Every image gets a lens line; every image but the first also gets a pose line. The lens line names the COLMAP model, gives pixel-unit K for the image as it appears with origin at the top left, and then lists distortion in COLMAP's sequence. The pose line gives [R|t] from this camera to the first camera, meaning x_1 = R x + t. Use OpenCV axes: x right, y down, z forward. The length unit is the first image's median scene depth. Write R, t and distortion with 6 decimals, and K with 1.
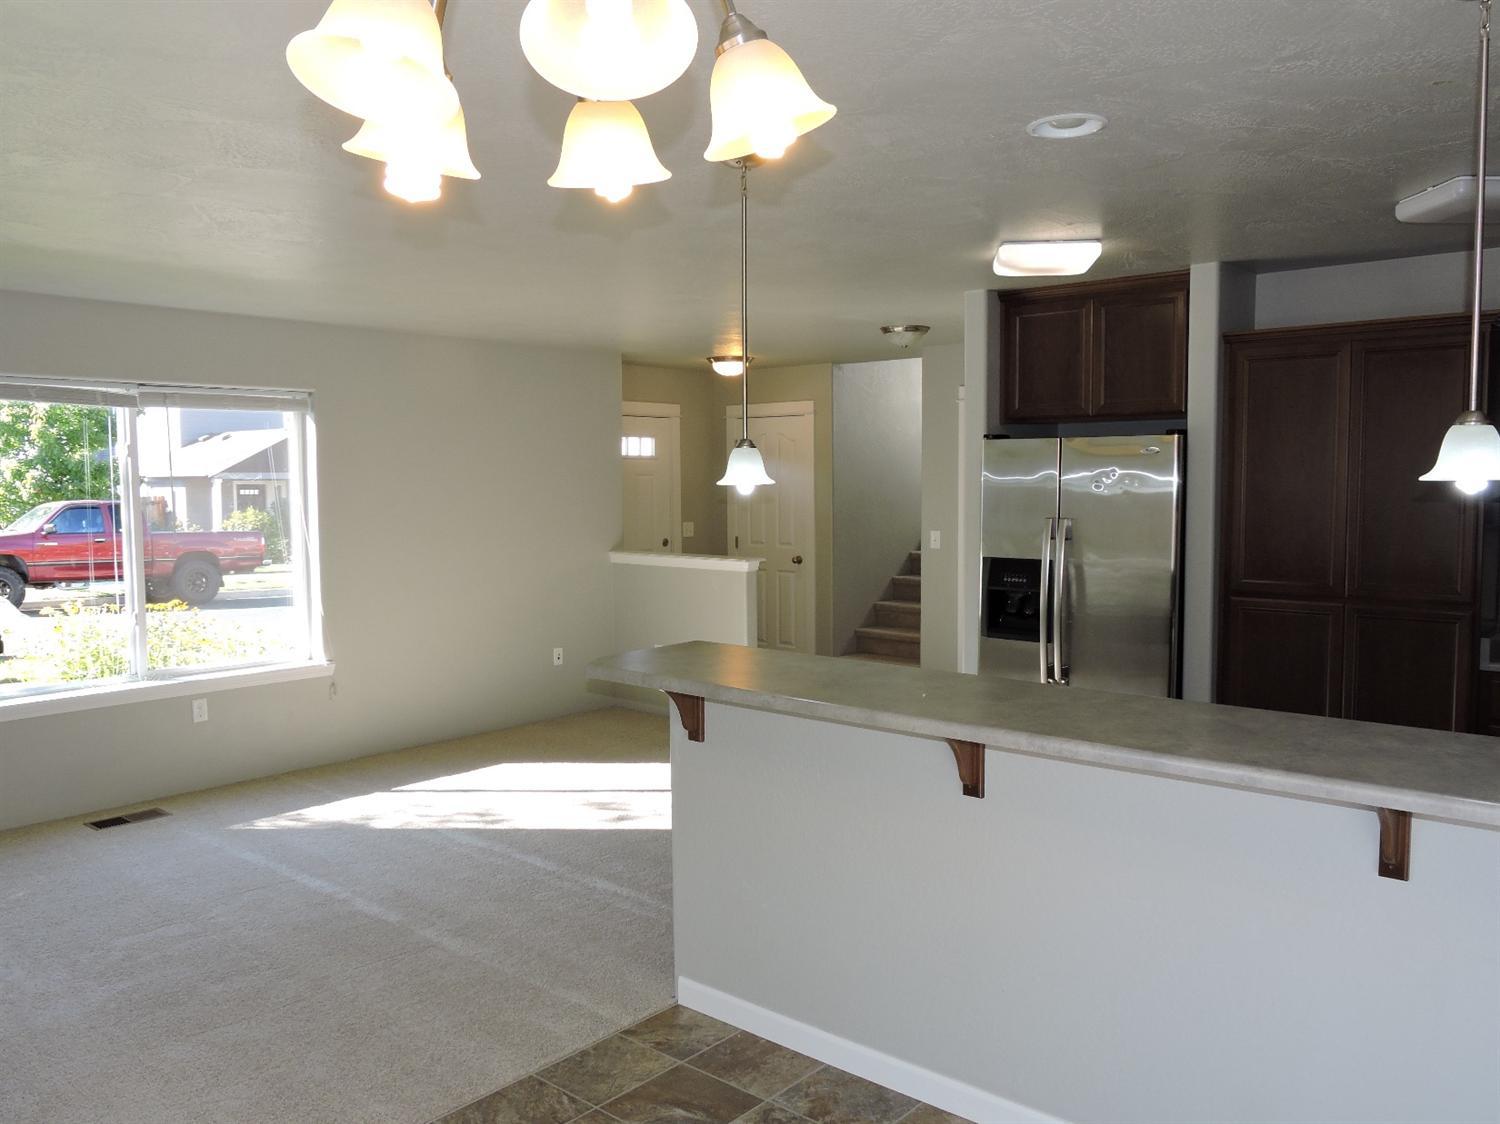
lens RADIAL K [[1174.0, 0, 750.0], [0, 1174.0, 562.0], [0, 0, 1]] dist [0.000737, 0.000398]
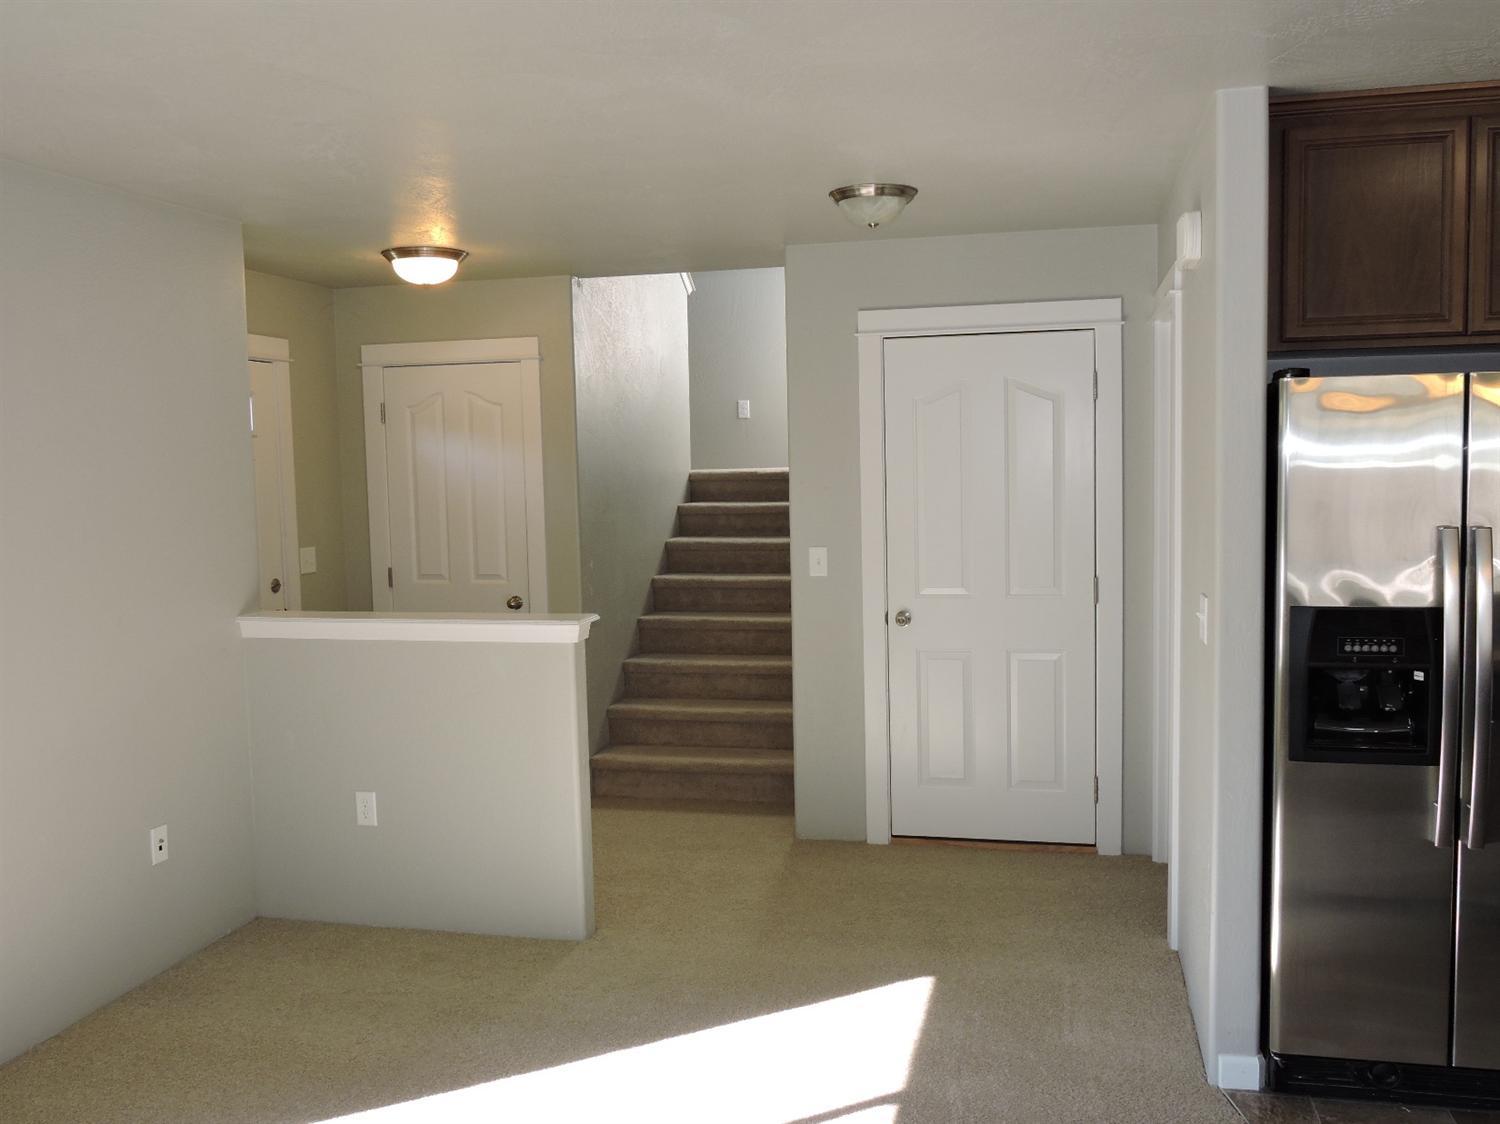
lens RADIAL K [[1299.2, 0, 750.0], [0, 1299.2, 562.0], [0, 0, 1]] dist [-0.041877, -0.009406]
pose [[0.885698, -0.048536, 0.461718, -0.186393], [0.048997, 0.998738, 0.010999, -0.028512], [-0.461669, 0.012881, 0.886959, 0.423766]]
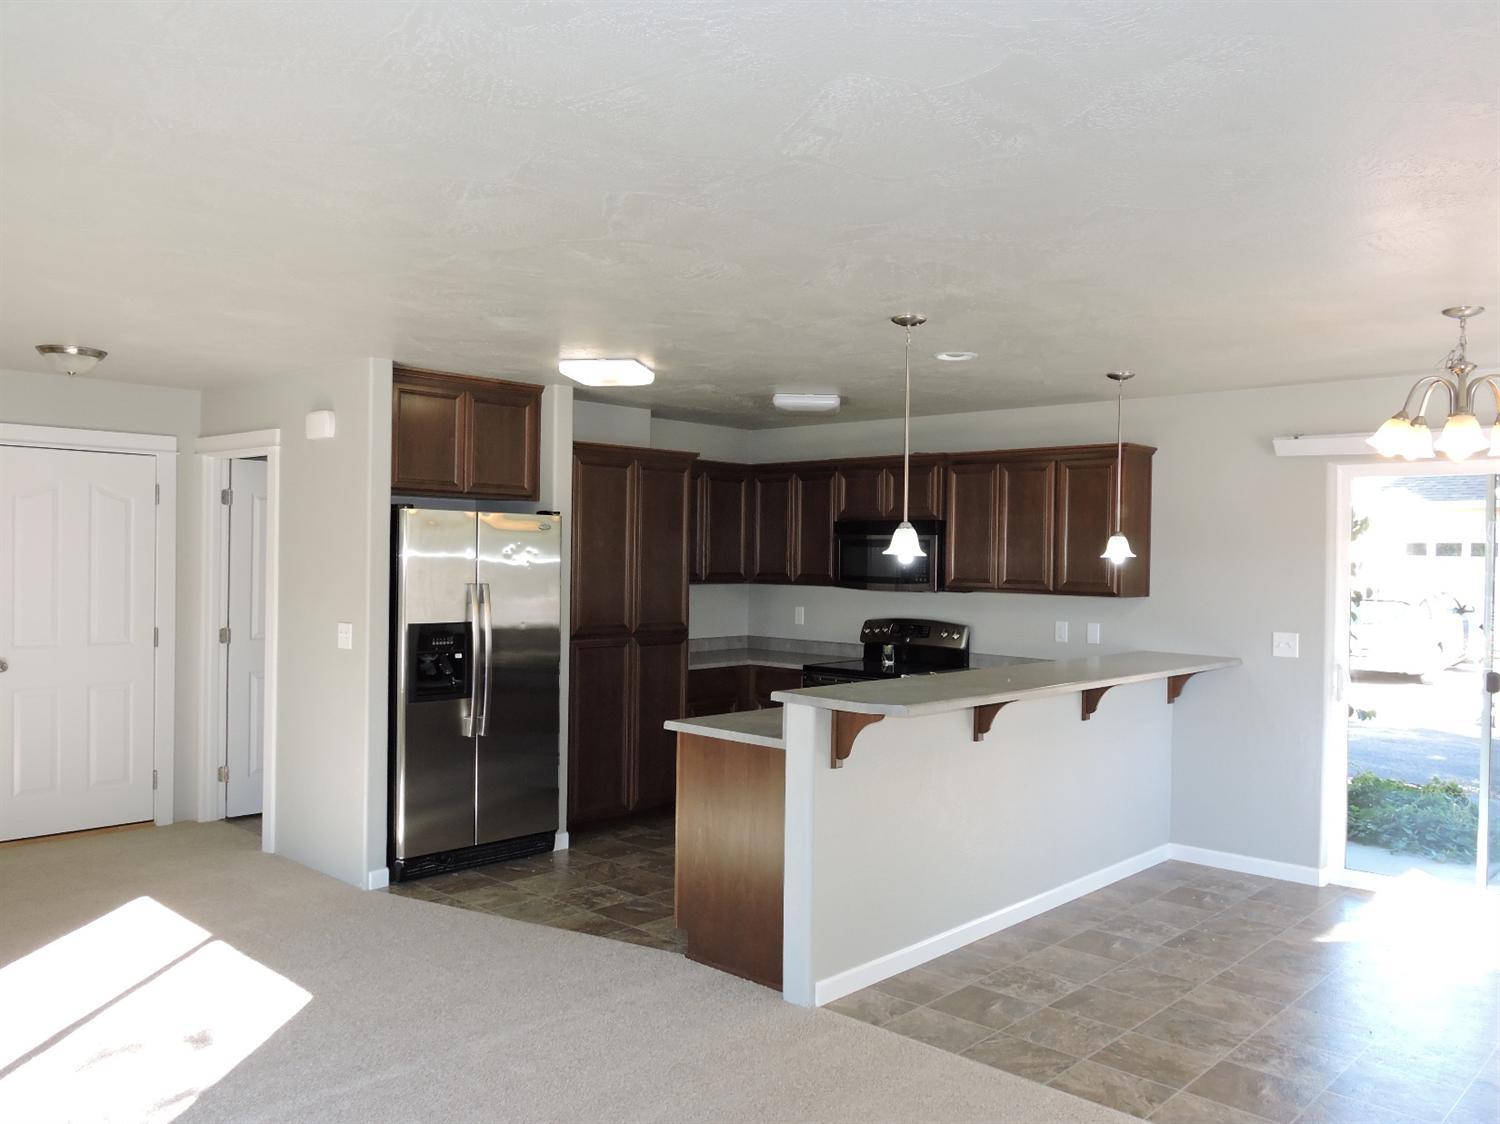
lens RADIAL K [[1174.0, 0, 750.0], [0, 1174.0, 562.0], [0, 0, 1]] dist [0.000737, 0.000398]
pose [[0.036970, 0.002605, 0.999313, -0.557129], [0.056357, 0.998400, -0.004688, -0.024935], [-0.997726, 0.056492, 0.036764, 0.462608]]
